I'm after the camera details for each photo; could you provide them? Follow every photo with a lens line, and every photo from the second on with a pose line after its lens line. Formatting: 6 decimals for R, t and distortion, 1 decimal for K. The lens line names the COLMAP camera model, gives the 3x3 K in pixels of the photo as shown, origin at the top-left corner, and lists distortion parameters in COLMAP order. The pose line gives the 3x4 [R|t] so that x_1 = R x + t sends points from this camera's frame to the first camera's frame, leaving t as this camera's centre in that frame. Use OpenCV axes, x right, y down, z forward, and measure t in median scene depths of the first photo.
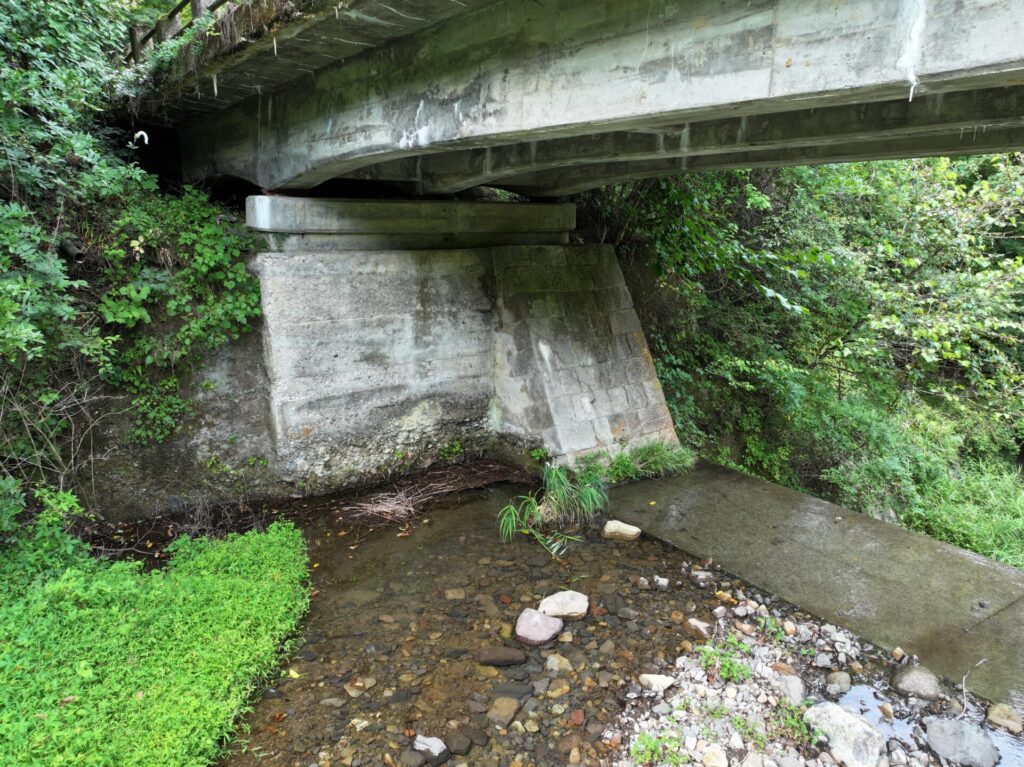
lens RADIAL K [[718.4, 0, 514.9], [0, 718.4, 380.9], [0, 0, 1]] dist [0.008007, 0.002533]
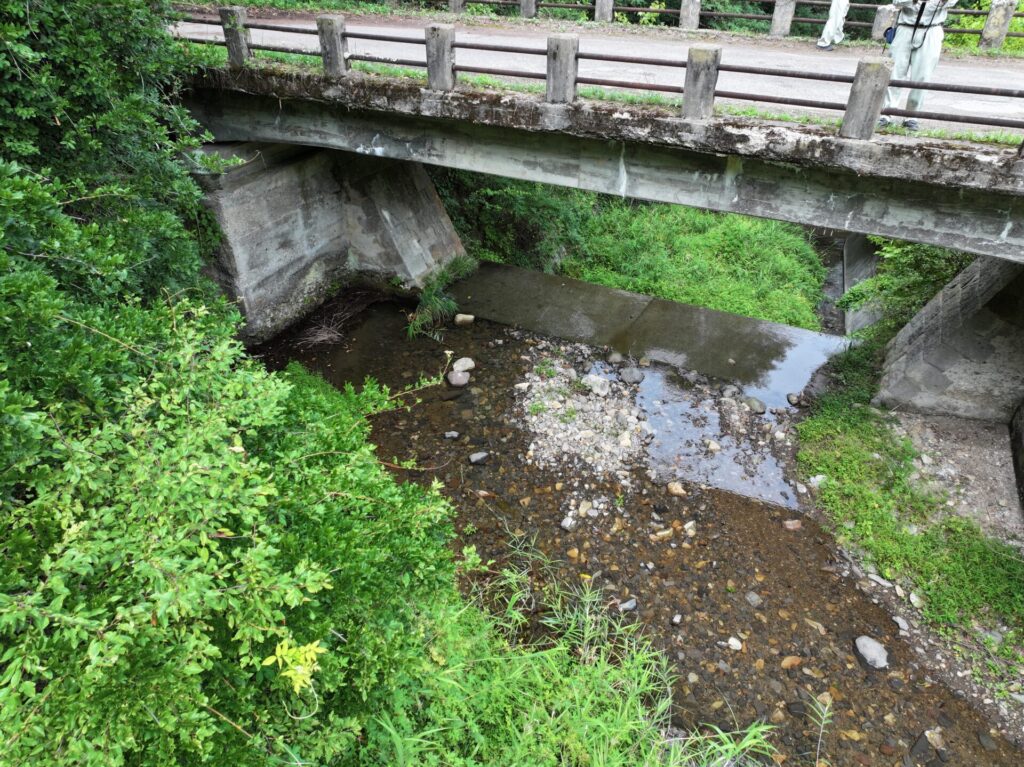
lens RADIAL K [[718.4, 0, 514.9], [0, 718.4, 380.9], [0, 0, 1]] dist [0.008007, 0.002533]
pose [[0.882238, -0.263528, 0.390139, -0.562476], [0.105560, 0.918291, 0.381573, -0.376115], [-0.458817, -0.295455, 0.837970, -0.720026]]
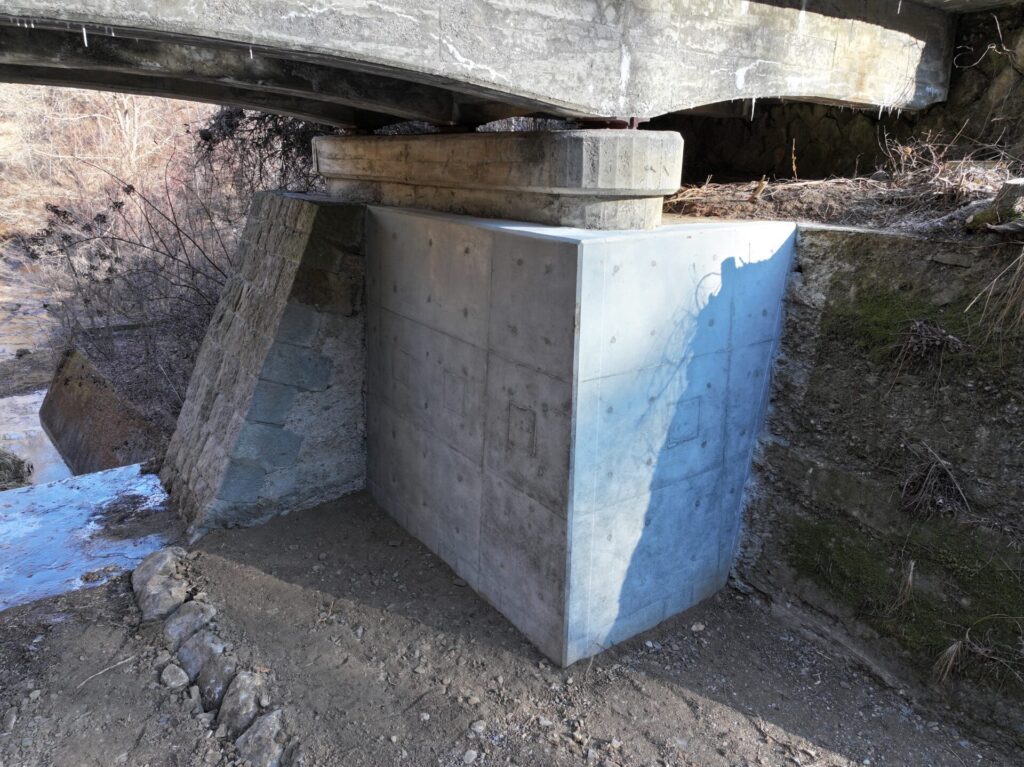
lens RADIAL K [[718.4, 0, 514.9], [0, 718.4, 380.9], [0, 0, 1]] dist [0.008007, 0.002533]
pose [[0.015310, -0.314186, 0.949238, 0.028163], [0.216018, 0.927968, 0.303662, 0.038158], [-0.976269, 0.200403, 0.082077, -0.198061]]
